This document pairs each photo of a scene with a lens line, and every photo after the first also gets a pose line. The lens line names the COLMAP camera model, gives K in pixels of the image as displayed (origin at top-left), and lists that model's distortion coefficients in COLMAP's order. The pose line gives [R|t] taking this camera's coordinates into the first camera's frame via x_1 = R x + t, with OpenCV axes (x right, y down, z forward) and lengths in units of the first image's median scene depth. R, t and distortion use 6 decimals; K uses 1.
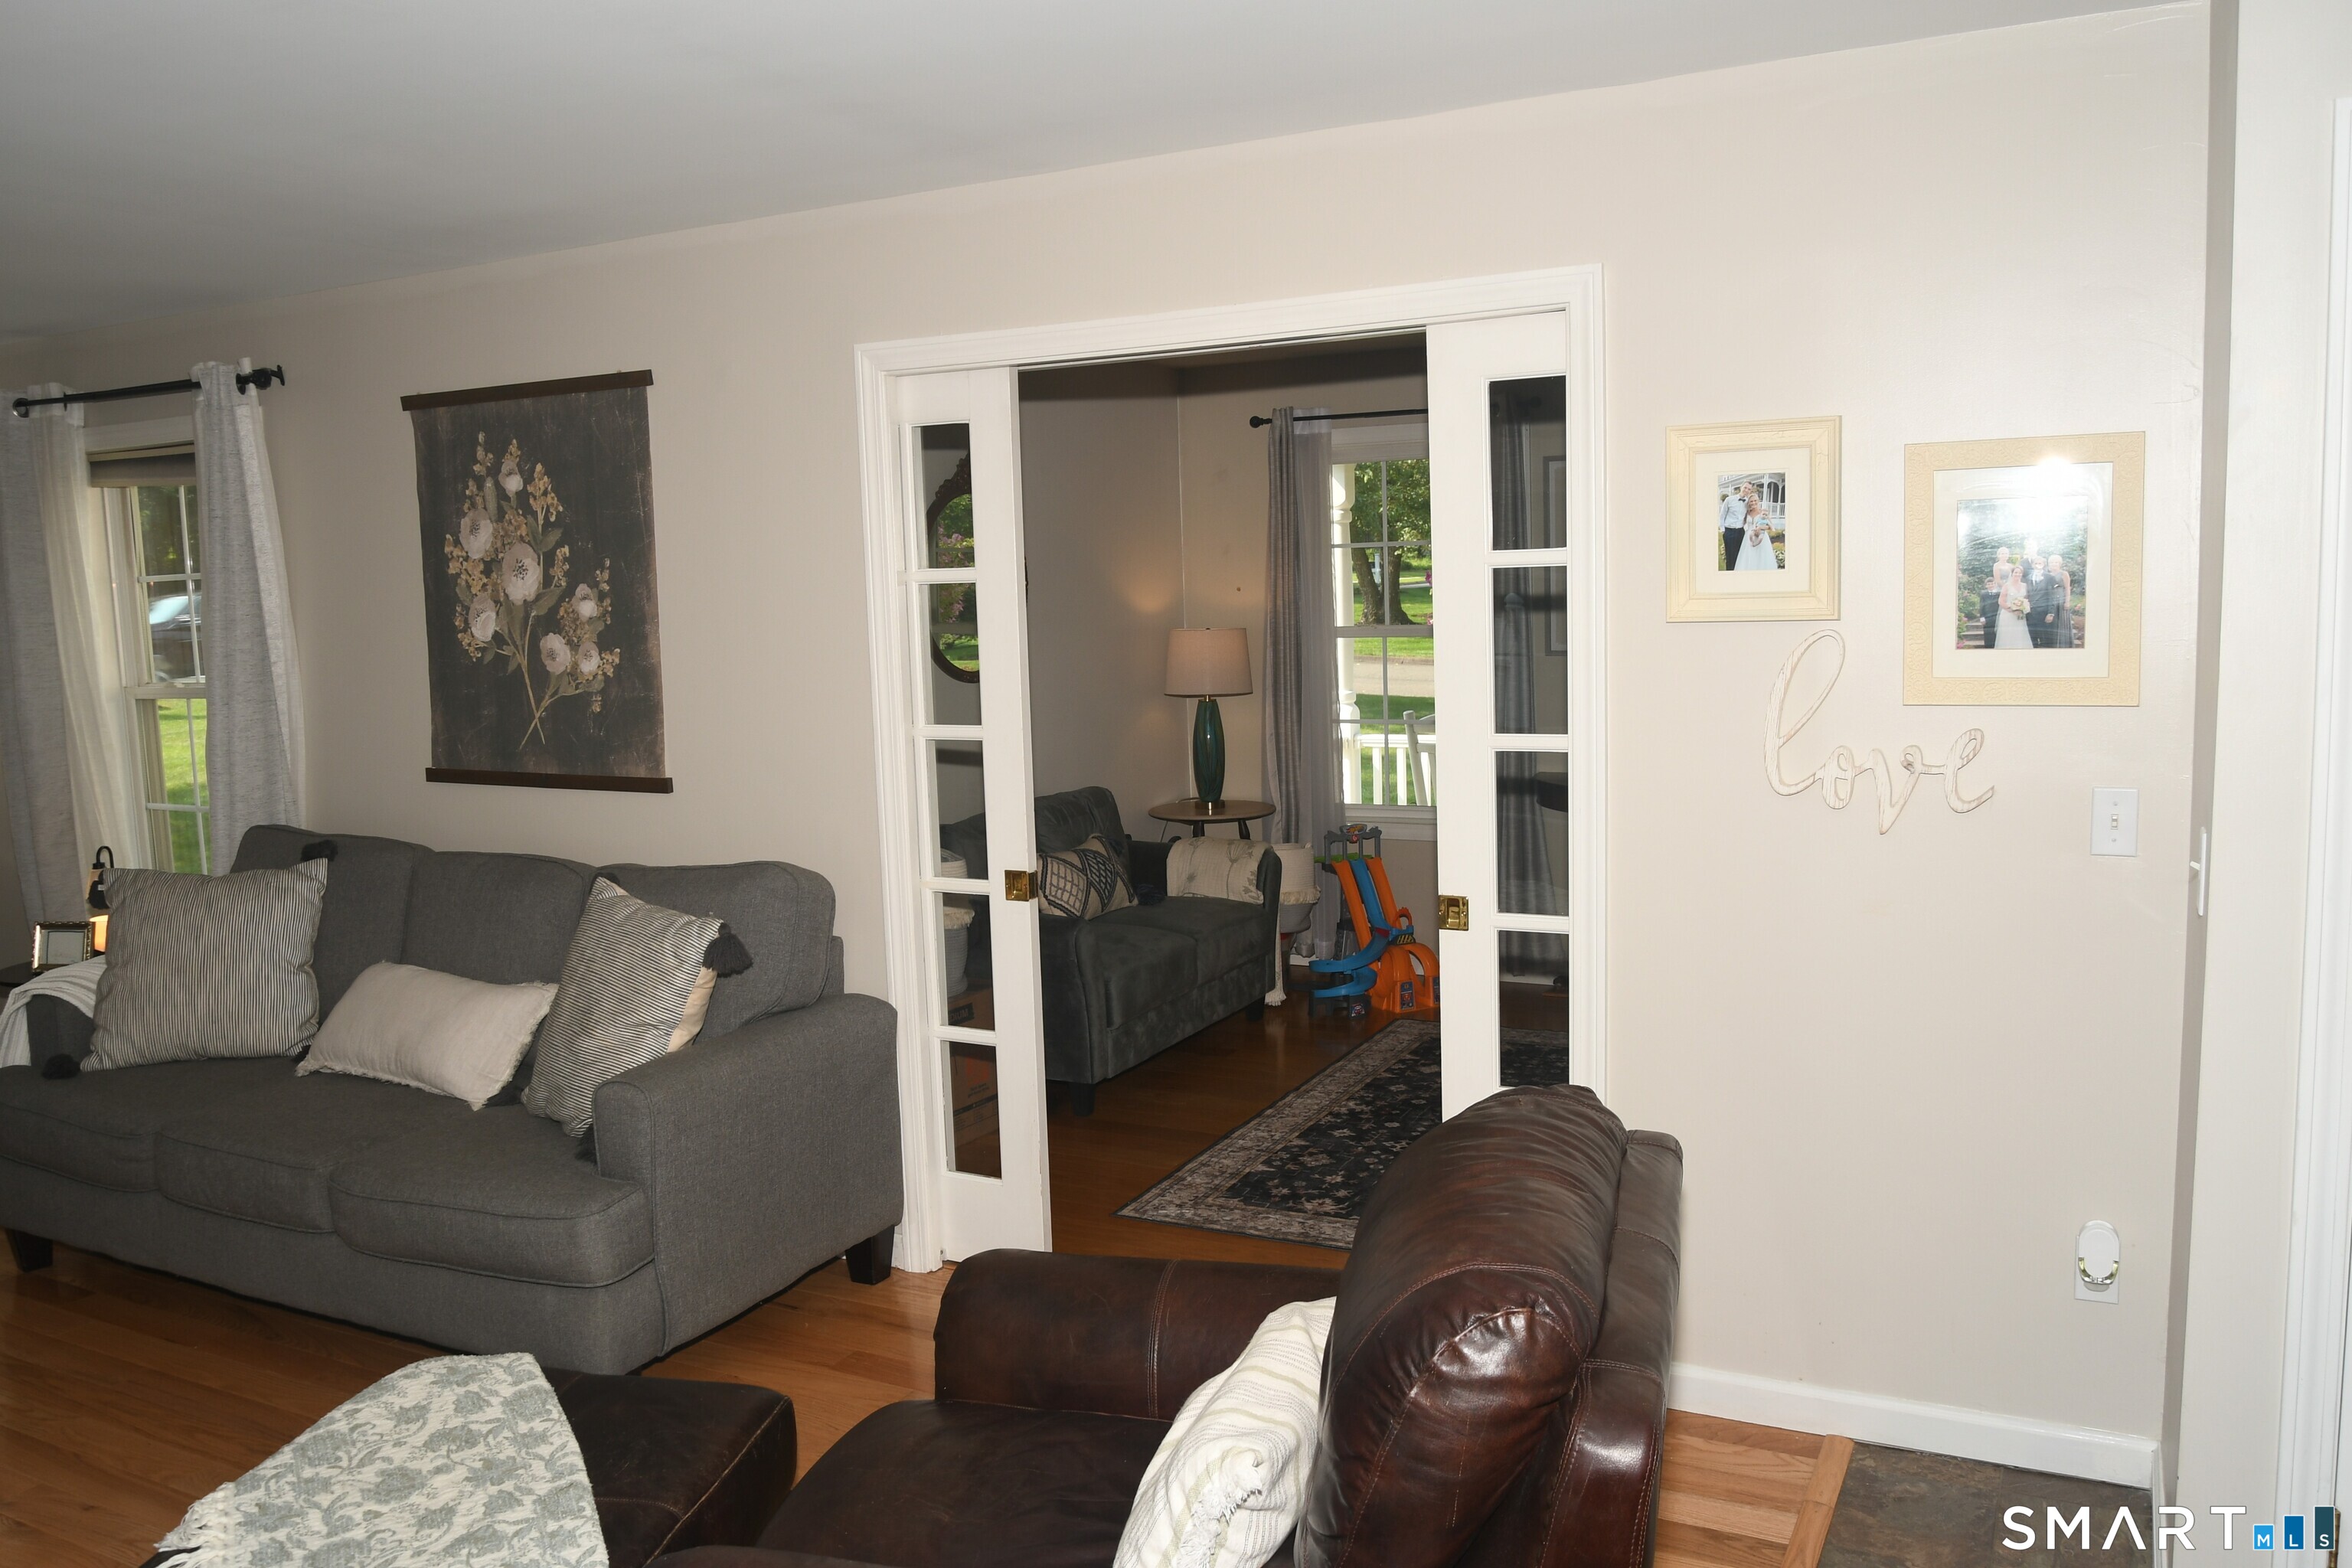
lens RADIAL K [[1805.8, 0, 1176.0], [0, 1805.8, 784.0], [0, 0, 1]] dist [-0.048917, -0.000438]
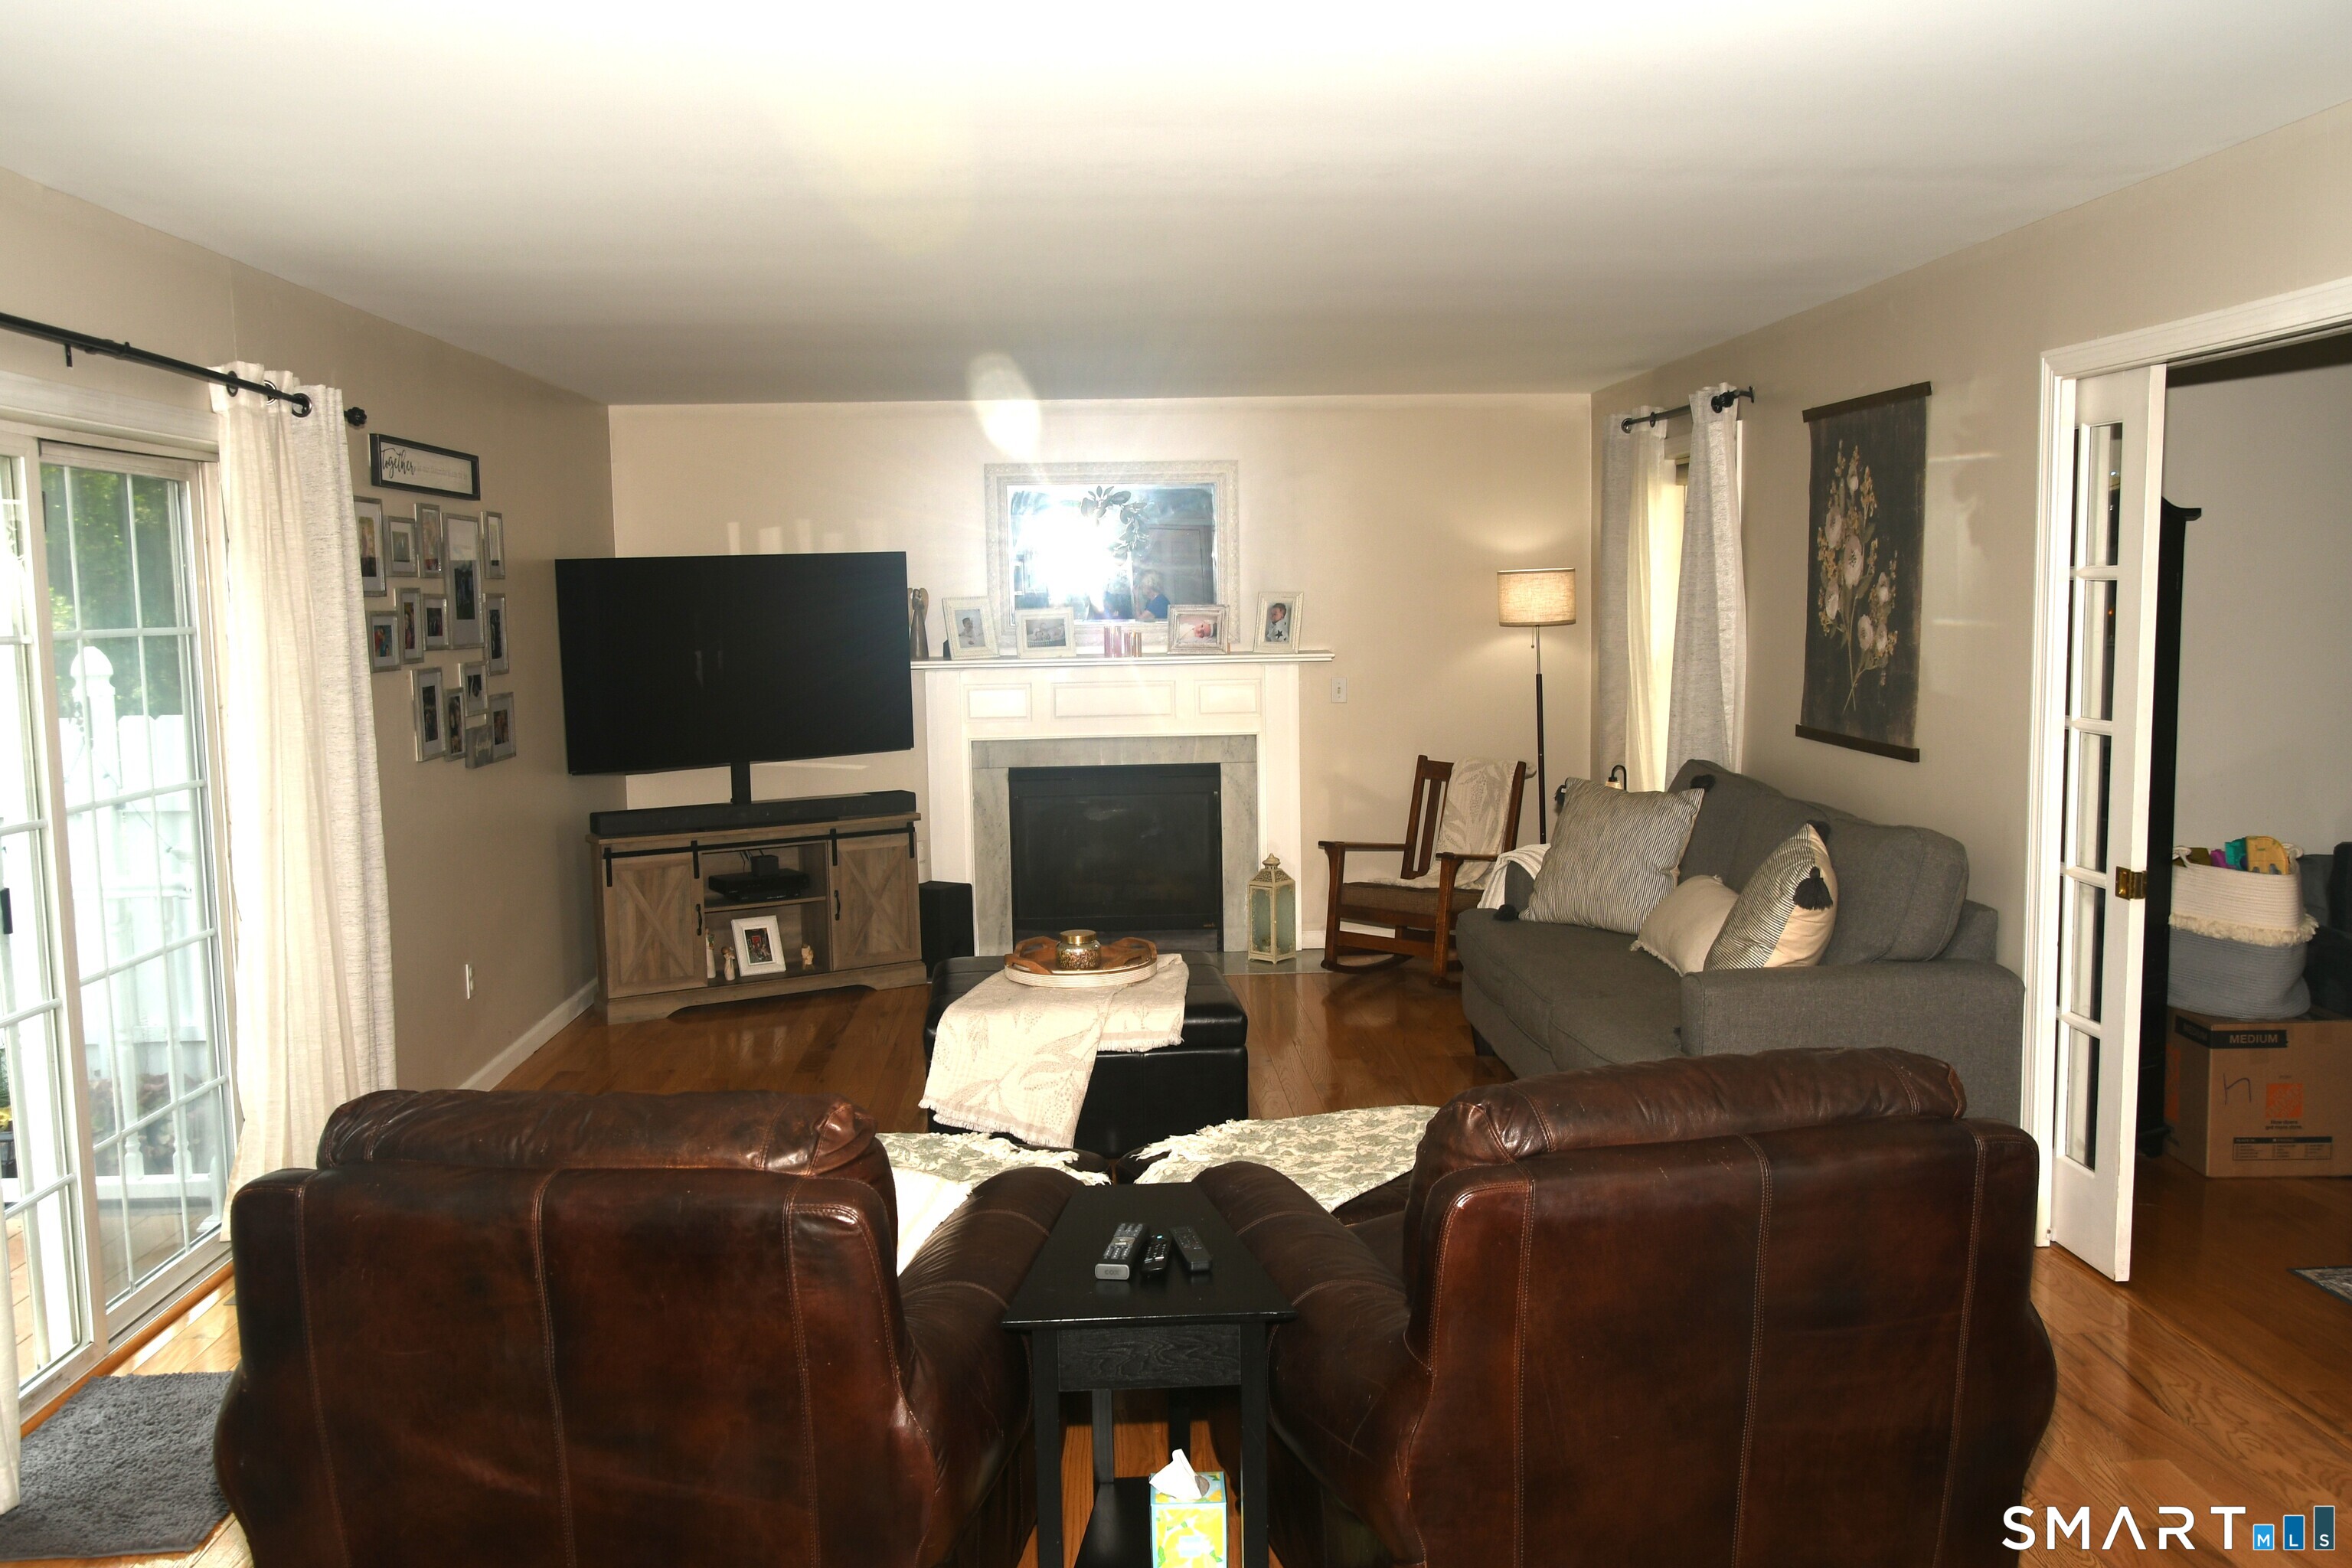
lens RADIAL K [[1880.1, 0, 1115.1], [0, 1880.1, 784.6], [0, 0, 1]] dist [-0.009255, -0.003346]
pose [[0.488246, 0.110864, -0.865635, 0.471236], [-0.097756, 0.992603, 0.071988, -0.015973], [0.867214, 0.049473, 0.495473, -0.003388]]
